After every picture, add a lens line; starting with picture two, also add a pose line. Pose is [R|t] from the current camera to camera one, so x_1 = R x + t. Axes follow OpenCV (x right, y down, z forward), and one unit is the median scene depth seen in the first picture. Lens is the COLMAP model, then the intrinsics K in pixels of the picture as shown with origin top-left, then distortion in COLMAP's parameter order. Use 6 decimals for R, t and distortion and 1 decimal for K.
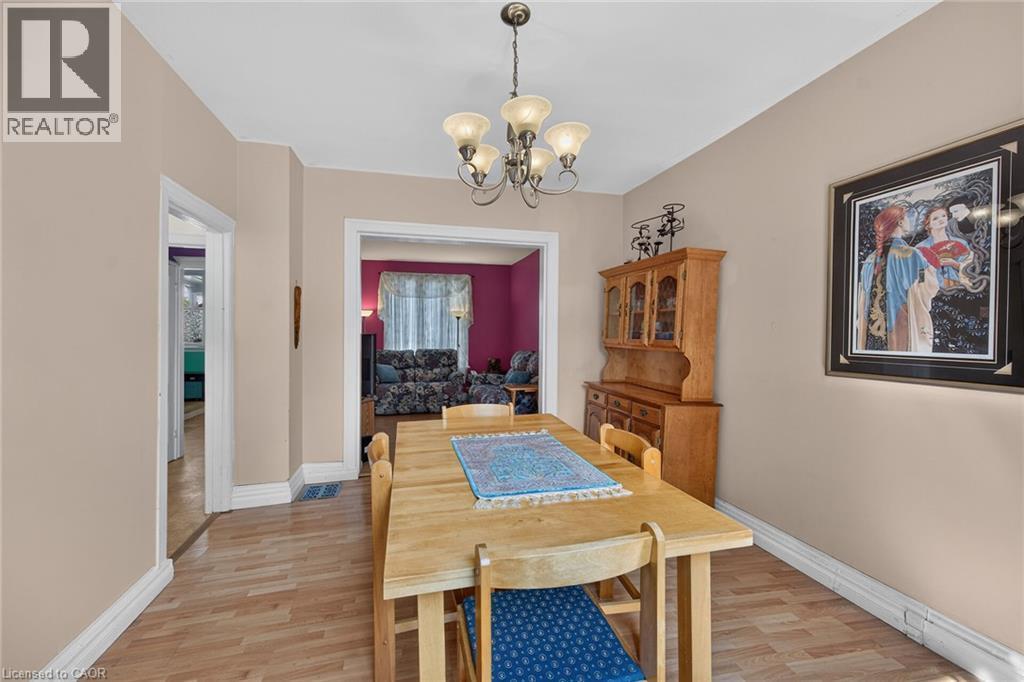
lens RADIAL K [[414.1, 0, 509.4], [0, 414.1, 332.5], [0, 0, 1]] dist [-0.000355, -0.000210]
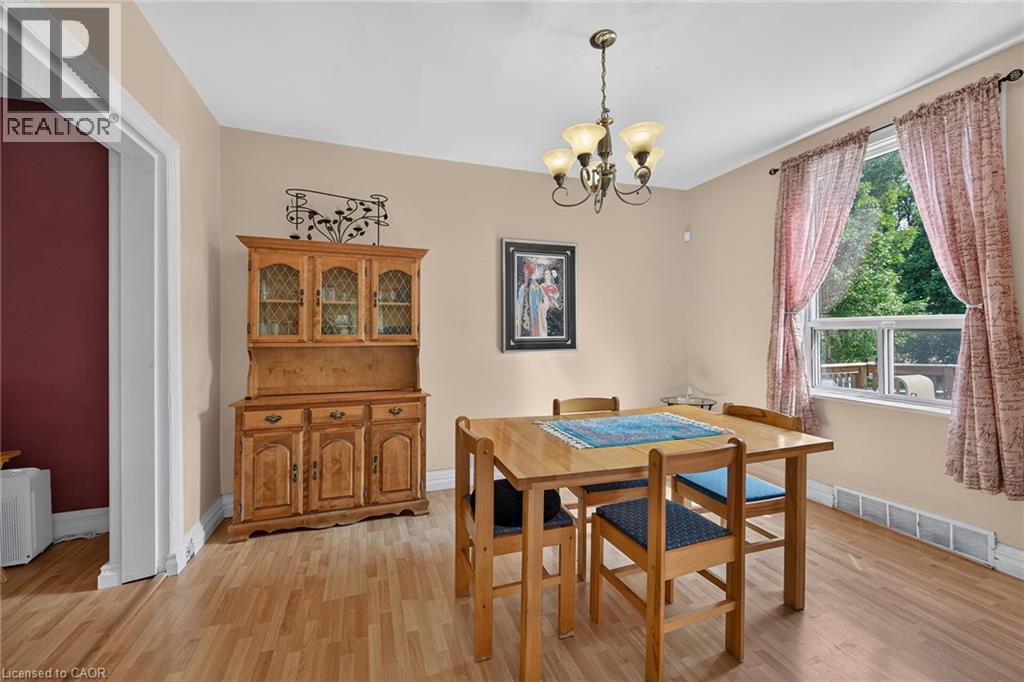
lens RADIAL K [[414.1, 0, 509.4], [0, 414.1, 332.5], [0, 0, 1]] dist [-0.000355, -0.000210]
pose [[-0.098605, 0.001432, 0.995126, -0.982285], [0.008653, 0.999962, -0.000581, 0.024704], [-0.995089, 0.008553, -0.098614, 1.275815]]
